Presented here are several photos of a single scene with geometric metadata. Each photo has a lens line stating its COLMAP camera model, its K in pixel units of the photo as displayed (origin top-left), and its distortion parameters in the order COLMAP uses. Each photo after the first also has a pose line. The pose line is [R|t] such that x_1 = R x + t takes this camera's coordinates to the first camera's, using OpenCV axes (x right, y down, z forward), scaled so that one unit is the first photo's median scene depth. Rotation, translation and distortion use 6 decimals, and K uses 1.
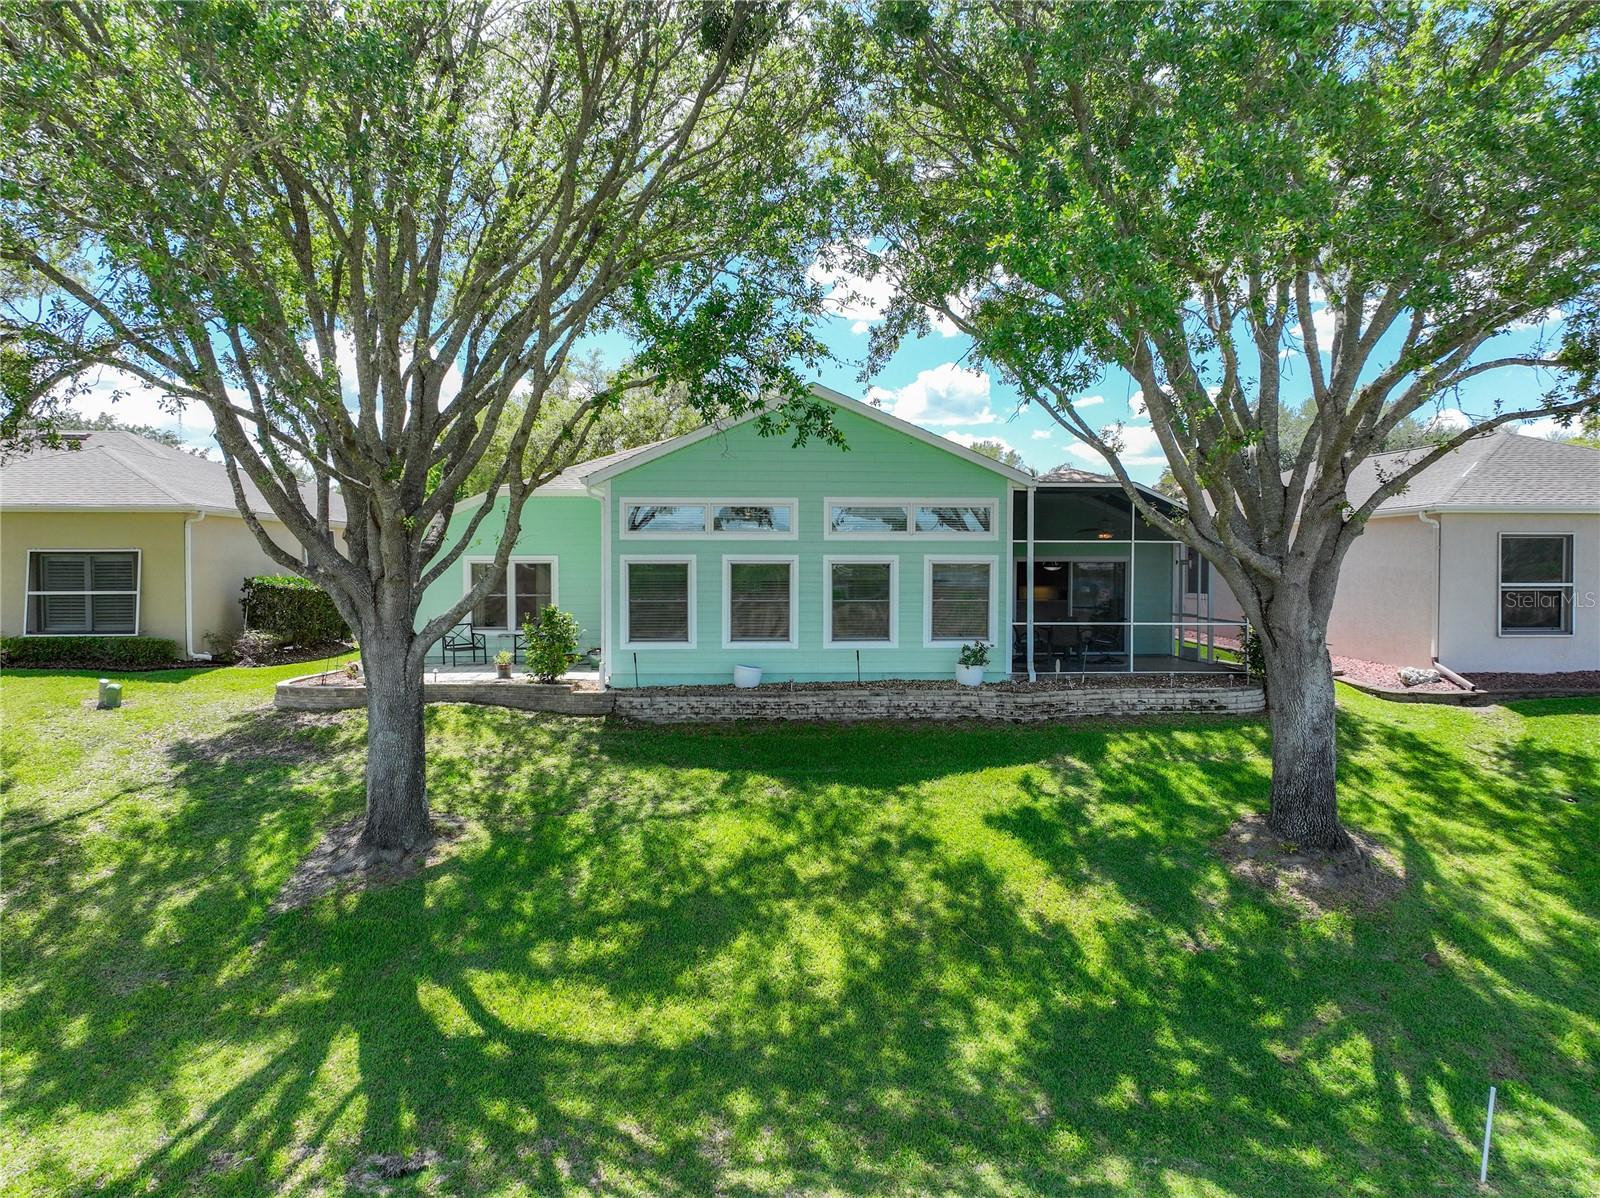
lens RADIAL K [[1130.2, 0, 801.5], [0, 1130.2, 597.6], [0, 0, 1]] dist [-0.009316, 0.035980]
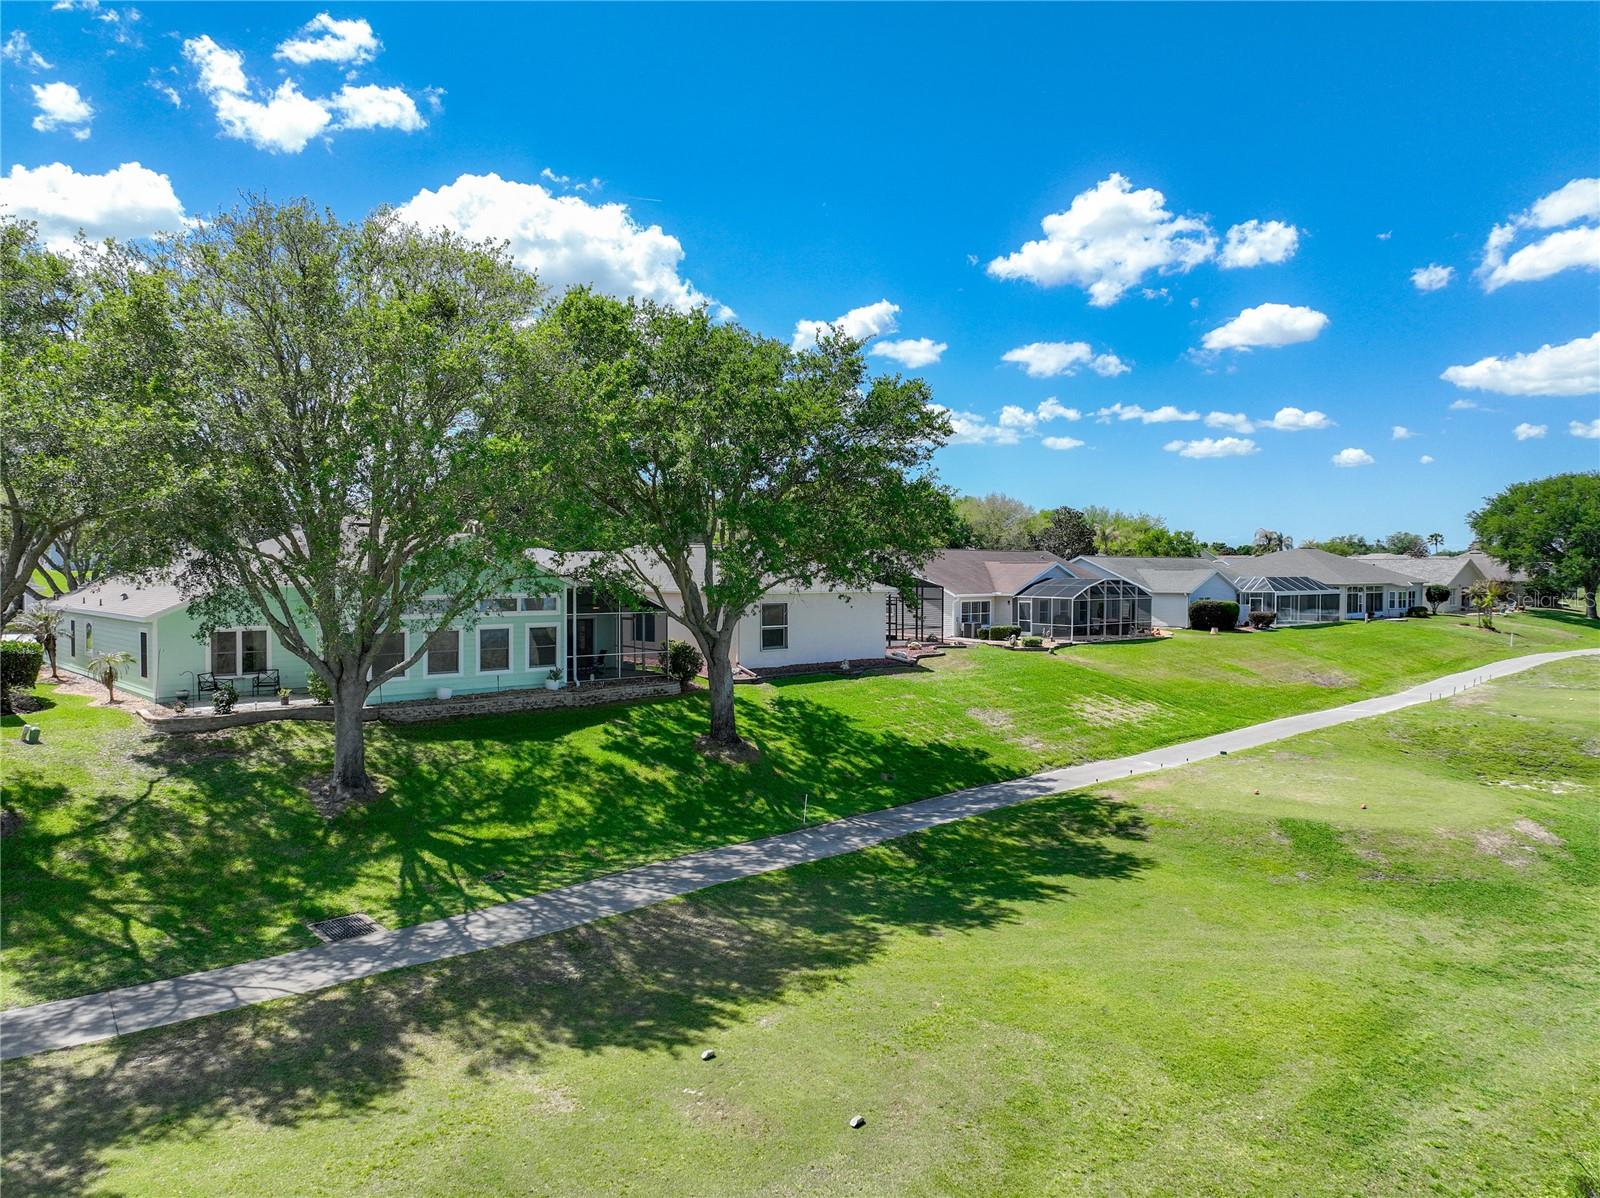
lens RADIAL K [[1130.2, 0, 801.5], [0, 1130.2, 597.6], [0, 0, 1]] dist [-0.009316, 0.035980]
pose [[0.778479, -0.015906, 0.627469, -0.933012], [0.016916, 0.999847, 0.004358, -0.105145], [-0.627443, 0.007221, 0.778629, -1.001653]]
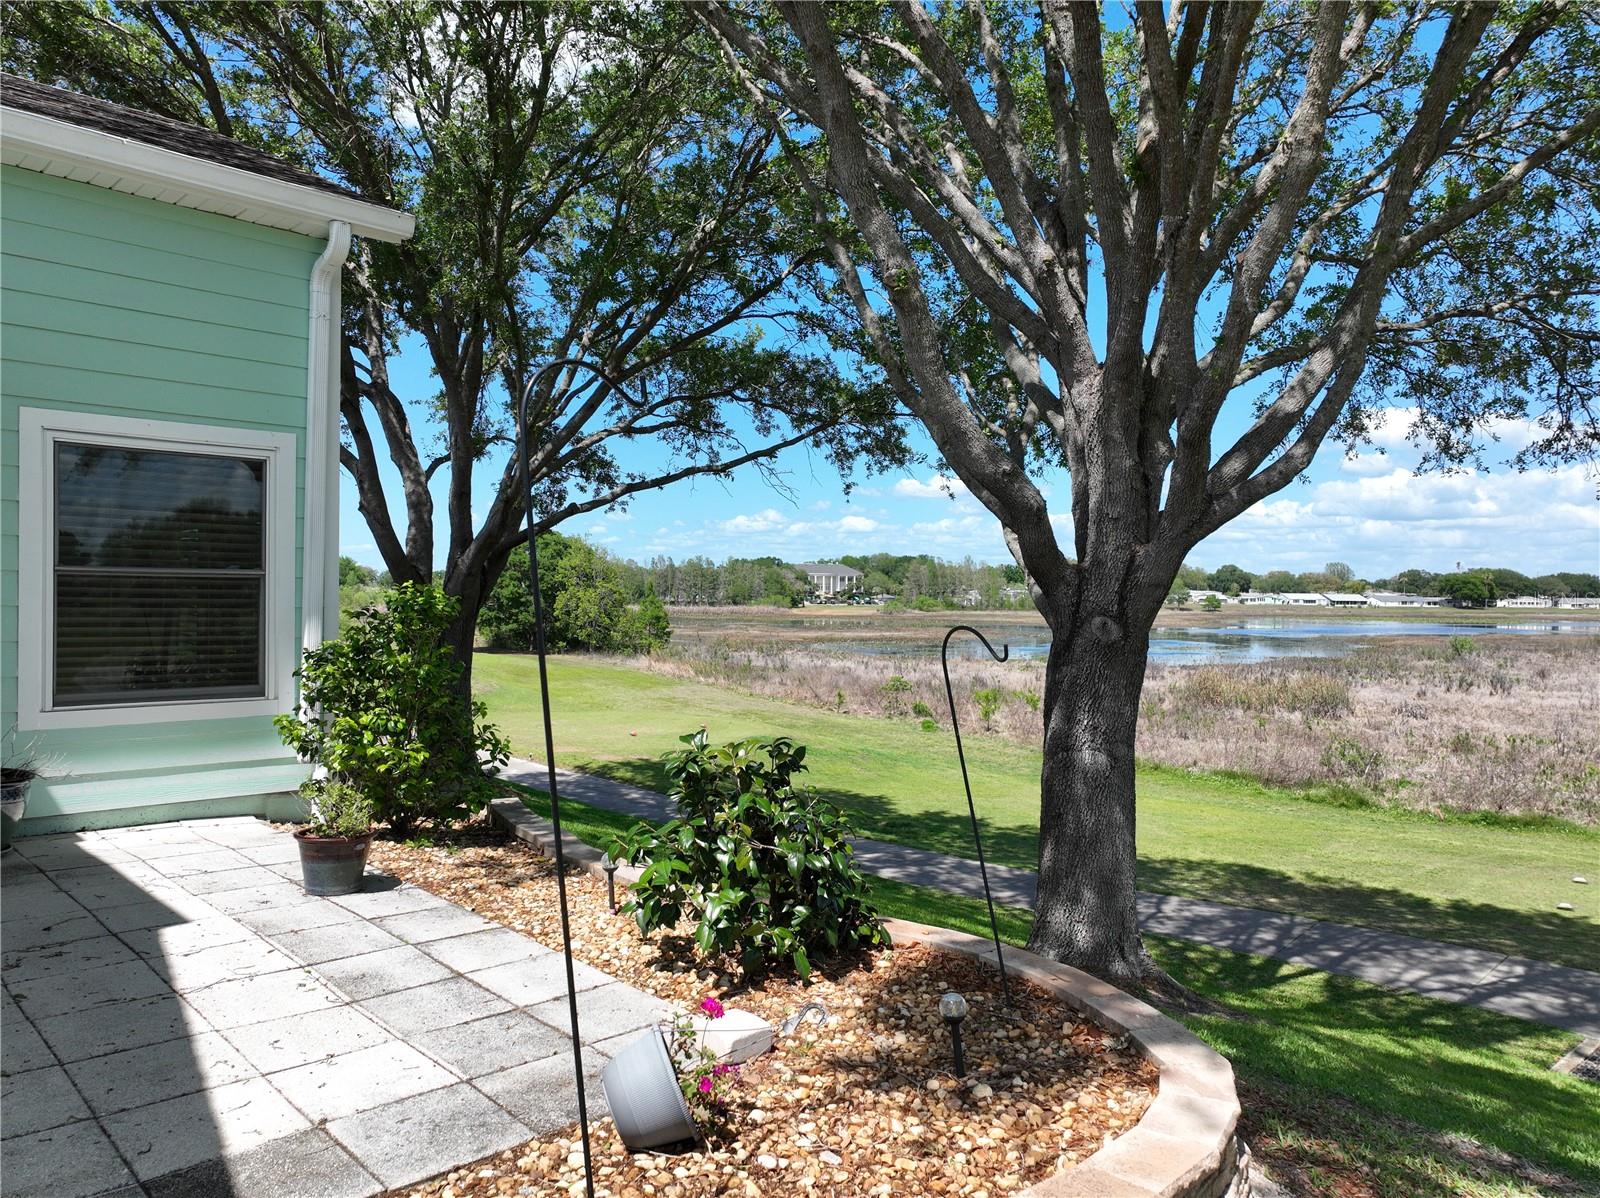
lens RADIAL K [[1126.4, 0, 793.7], [0, 1126.4, 603.6], [0, 0, 1]] dist [-0.001170, 0.008491]
pose [[-0.645218, -0.011629, 0.763910, -0.665841], [0.012931, 0.999575, 0.026138, 0.005028], [-0.763889, 0.026743, -0.644794, 1.414333]]
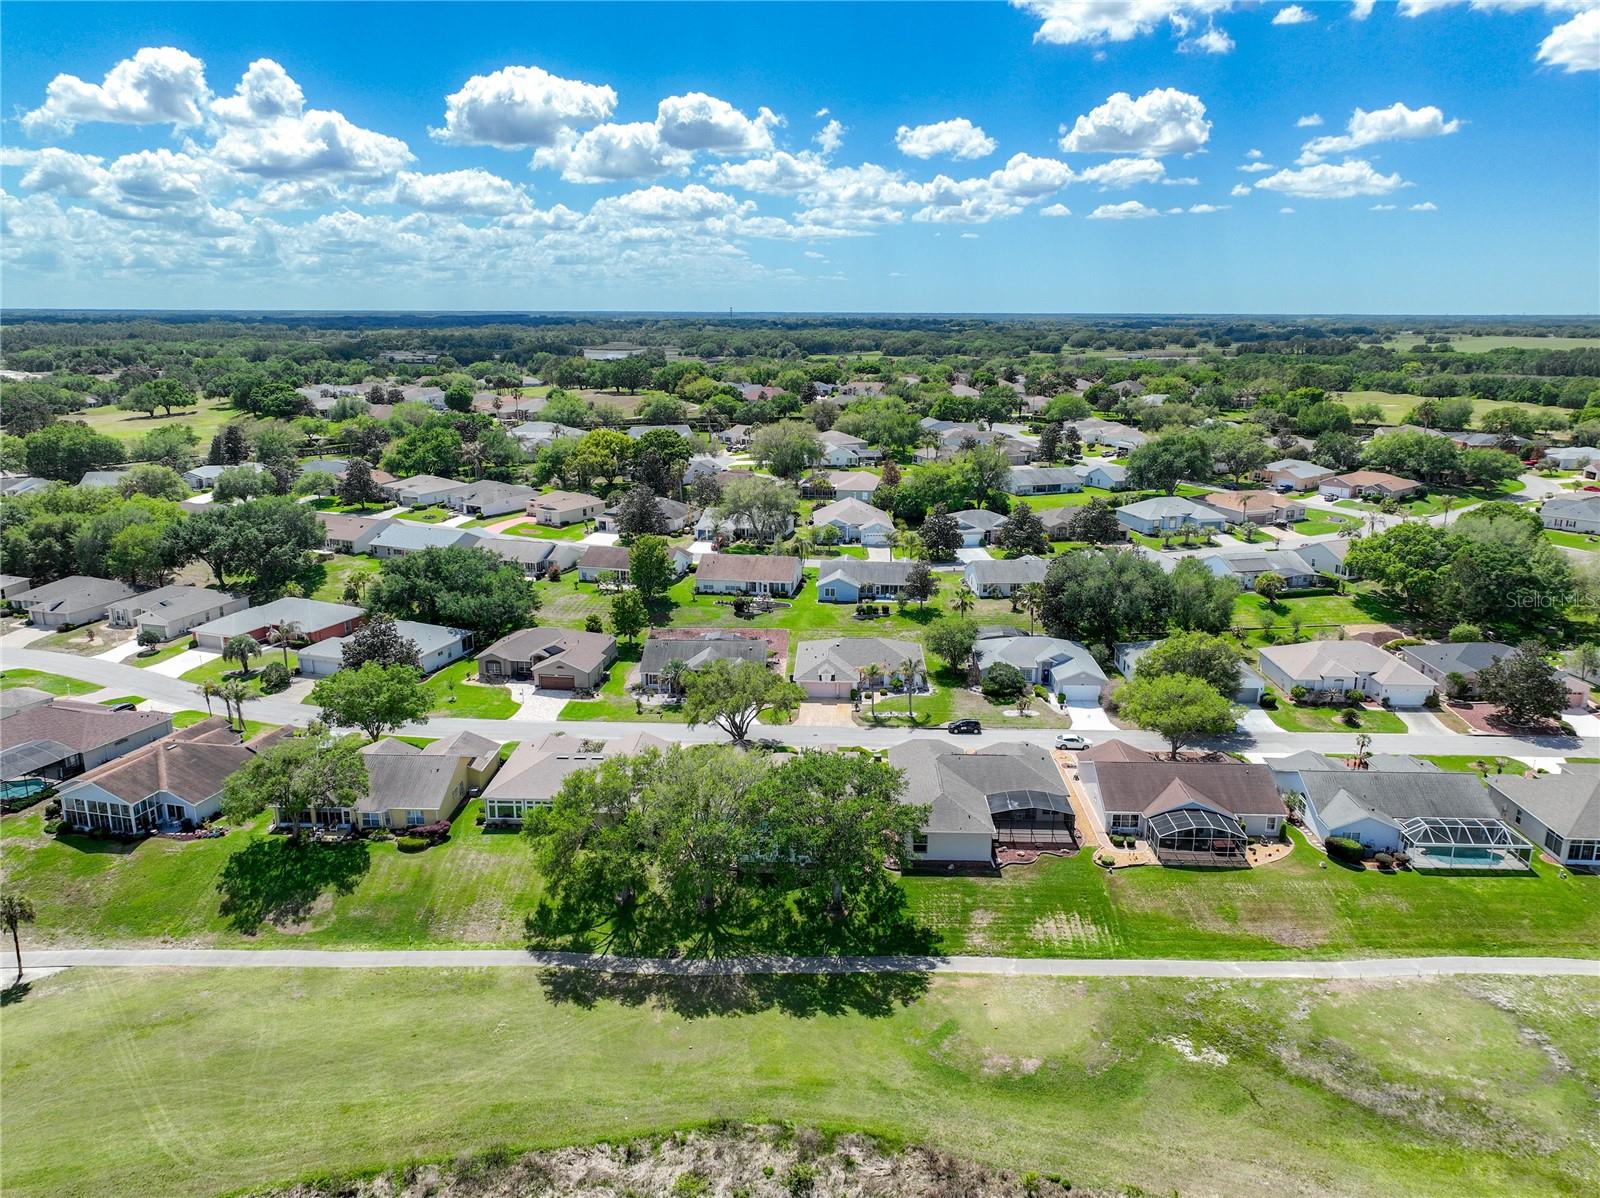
lens RADIAL K [[1122.3, 0, 797.6], [0, 1122.3, 584.5], [0, 0, 1]] dist [-0.001219, 0.015454]
pose [[0.995635, 0.027419, -0.089210, 0.731744], [-0.009133, 0.979905, 0.199253, -2.977511], [0.092881, -0.197569, 0.975879, -5.140496]]
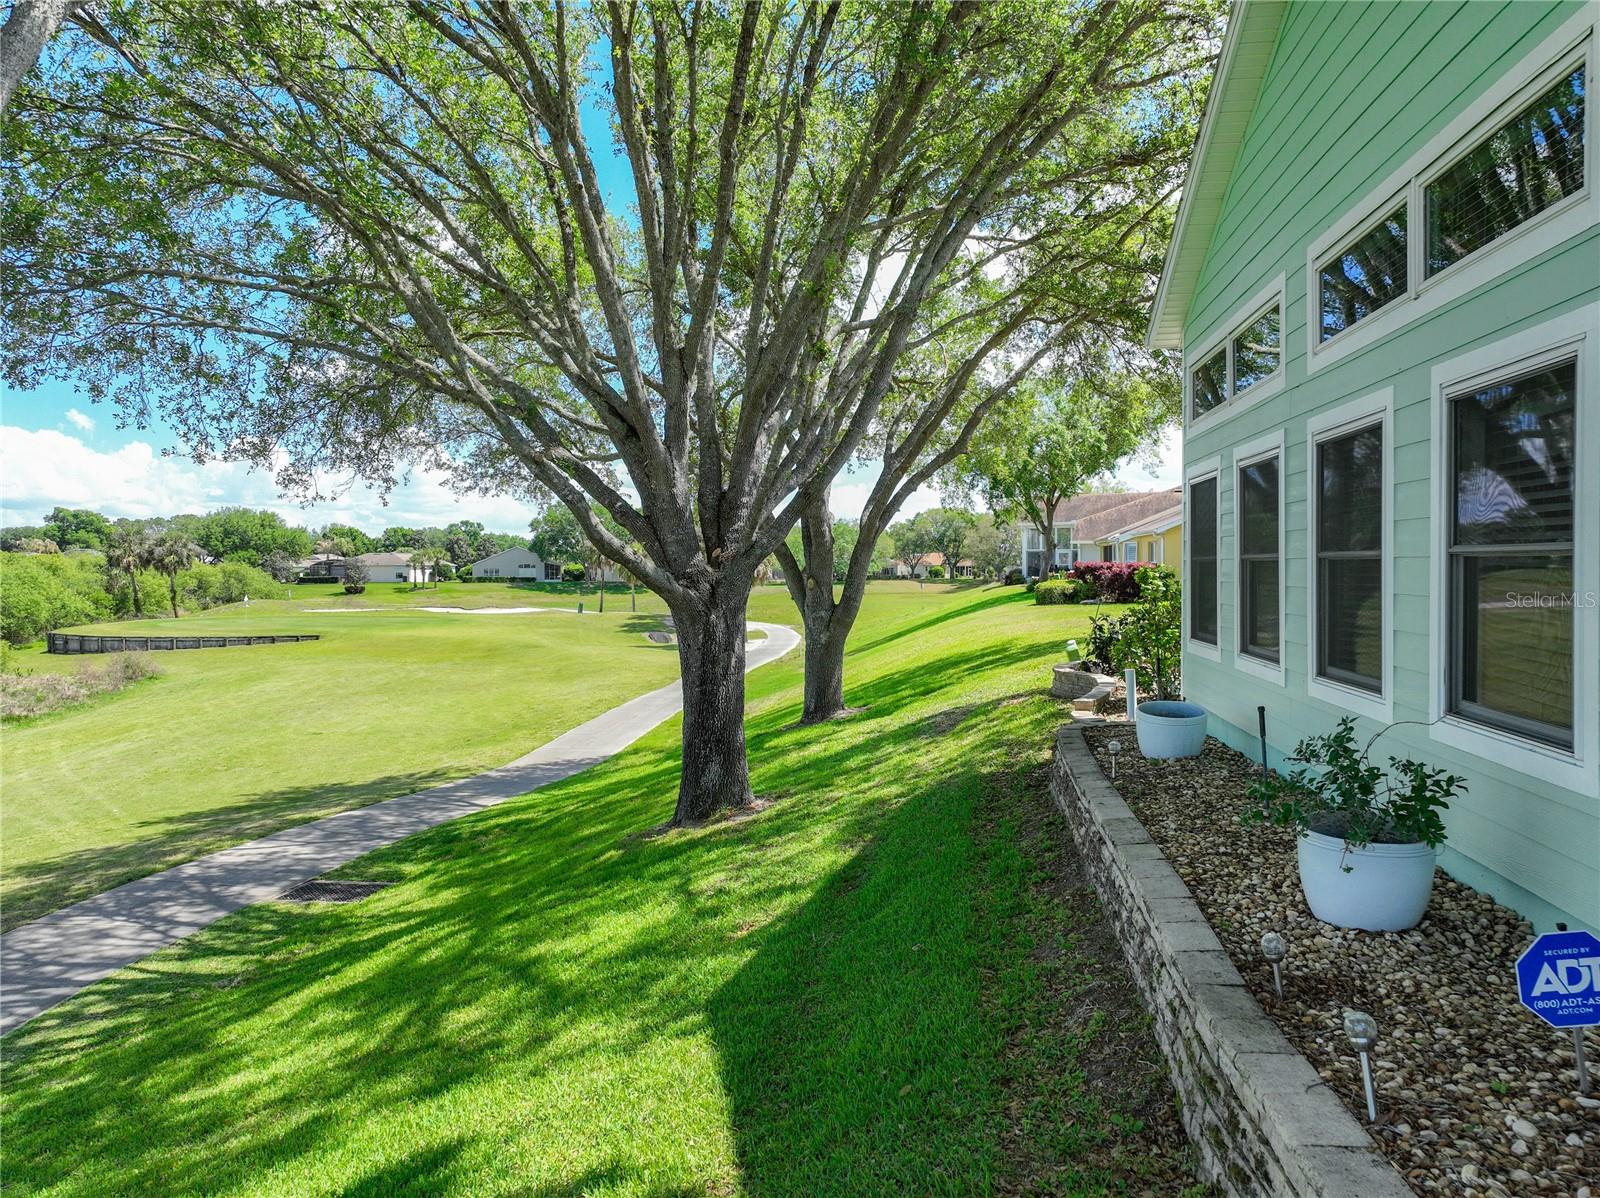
lens RADIAL K [[1126.4, 0, 793.7], [0, 1126.4, 603.6], [0, 0, 1]] dist [-0.001170, 0.008491]
pose [[-0.189391, 0.030032, -0.981442, 0.472976], [-0.019297, 0.999225, 0.034300, 0.017753], [0.981712, 0.025435, -0.188665, 1.160852]]
